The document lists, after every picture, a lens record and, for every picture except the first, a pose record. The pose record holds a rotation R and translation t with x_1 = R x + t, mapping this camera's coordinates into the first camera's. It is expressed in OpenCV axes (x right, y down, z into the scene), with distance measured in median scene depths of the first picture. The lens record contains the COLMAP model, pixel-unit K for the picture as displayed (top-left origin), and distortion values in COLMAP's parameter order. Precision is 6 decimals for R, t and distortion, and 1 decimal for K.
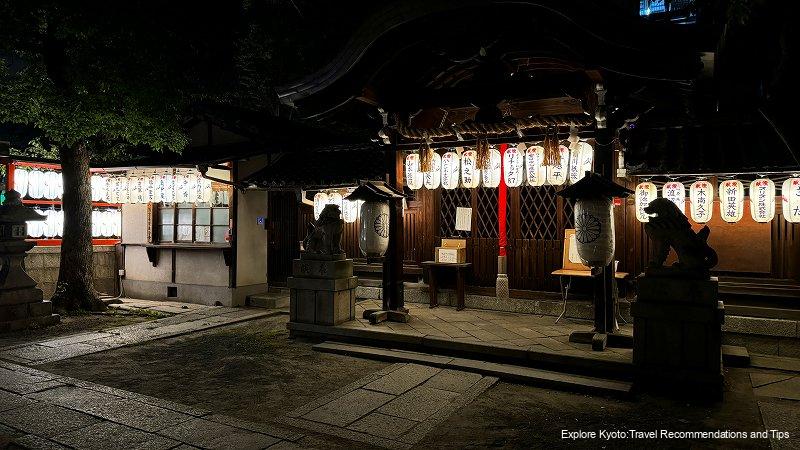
lens RADIAL K [[572.2, 0, 398.6], [0, 572.2, 205.8], [0, 0, 1]] dist [0.081674, -0.000769]
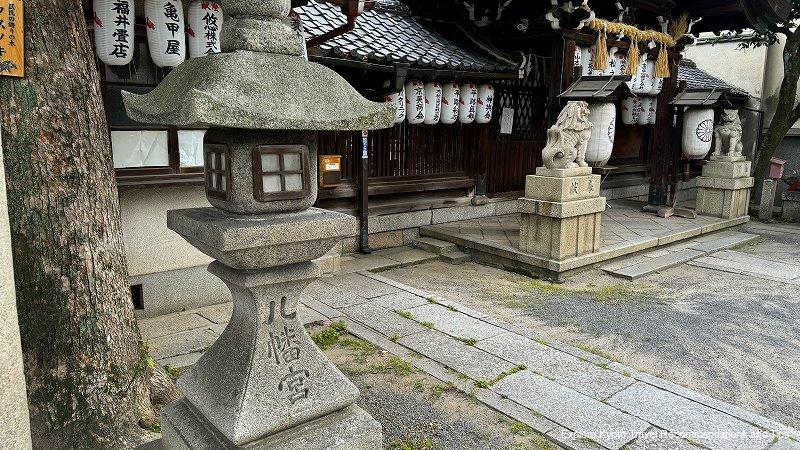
lens RADIAL K [[548.0, 0, 400.0], [0, 548.0, 225.0], [0, 0, 1]] dist [0.003084, -0.028204]
pose [[0.361249, -0.162453, 0.918209, -0.886180], [-0.028507, 0.982323, 0.185012, 0.031683], [-0.932033, -0.093011, 0.350232, 0.940711]]
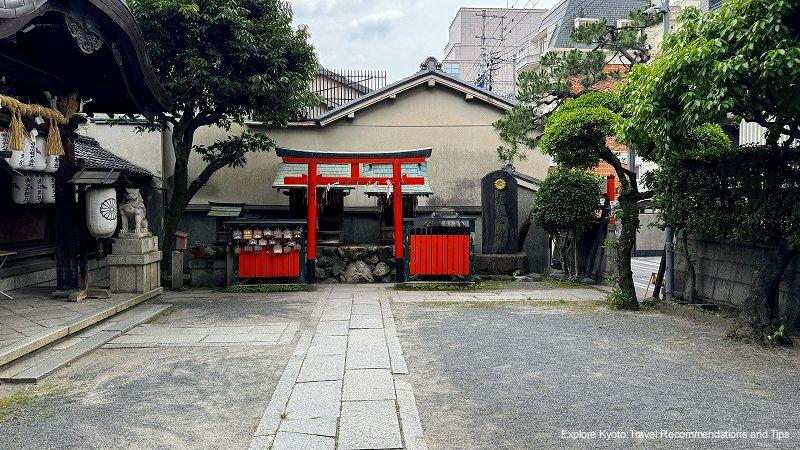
lens RADIAL K [[548.0, 0, 400.0], [0, 548.0, 225.0], [0, 0, 1]] dist [0.003084, -0.028204]
pose [[-0.557694, -0.031931, 0.829432, -0.869487], [-0.014432, 0.999482, 0.028773, 0.023673], [-0.829921, 0.004077, -0.557866, 0.903817]]
